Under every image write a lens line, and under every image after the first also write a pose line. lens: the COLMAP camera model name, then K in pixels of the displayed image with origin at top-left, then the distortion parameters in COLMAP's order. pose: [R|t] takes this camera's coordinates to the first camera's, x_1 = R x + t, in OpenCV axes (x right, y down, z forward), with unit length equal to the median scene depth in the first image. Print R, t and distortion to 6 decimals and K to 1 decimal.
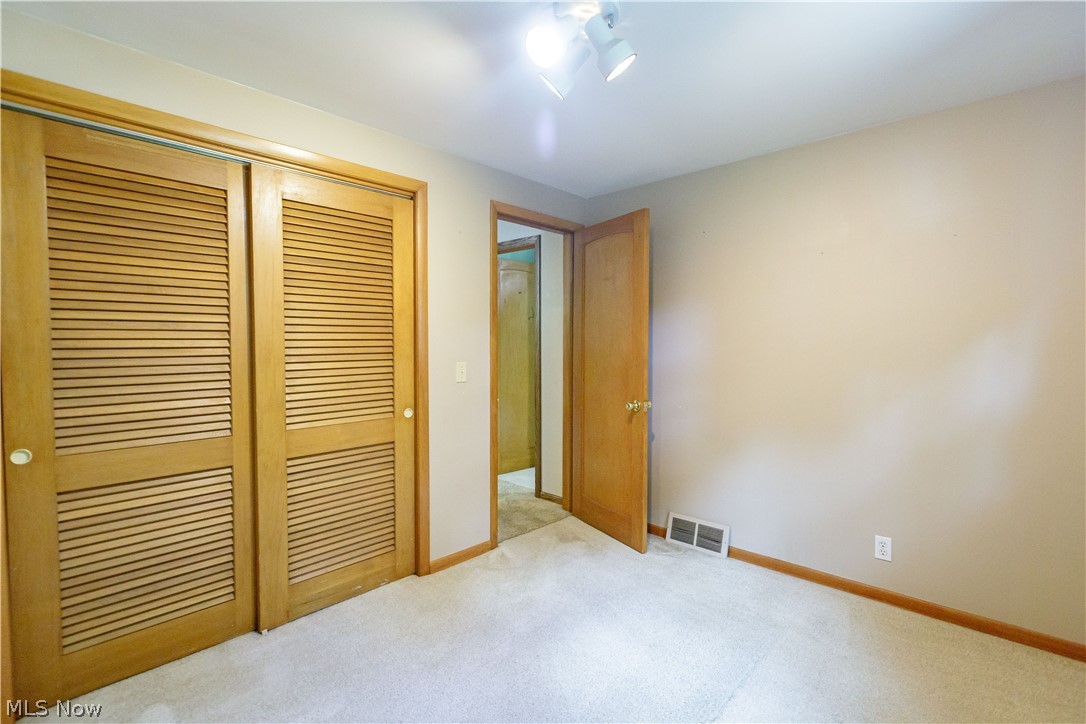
lens RADIAL K [[505.7, 0, 543.0], [0, 505.7, 362.0], [0, 0, 1]] dist [0.006118, -0.000031]
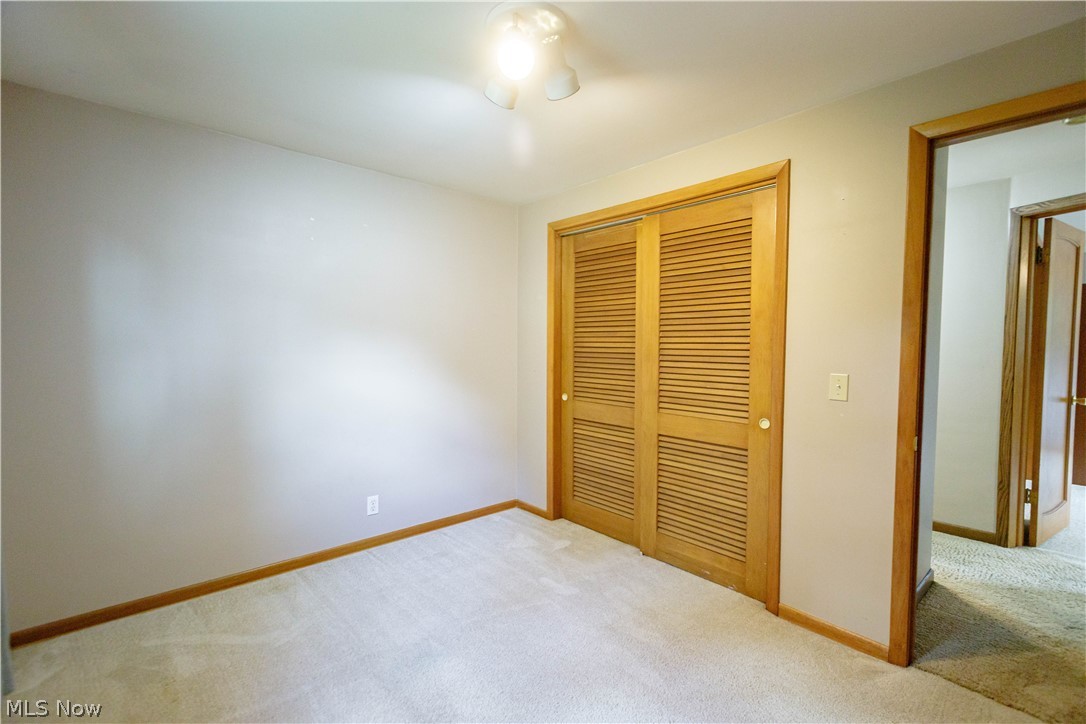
lens RADIAL K [[505.7, 0, 543.0], [0, 505.7, 362.0], [0, 0, 1]] dist [0.006118, -0.000031]
pose [[-0.110522, 0.042652, -0.992958, 0.728445], [-0.043311, 0.997923, 0.047686, -0.038836], [0.992930, 0.048277, -0.108445, 0.750818]]
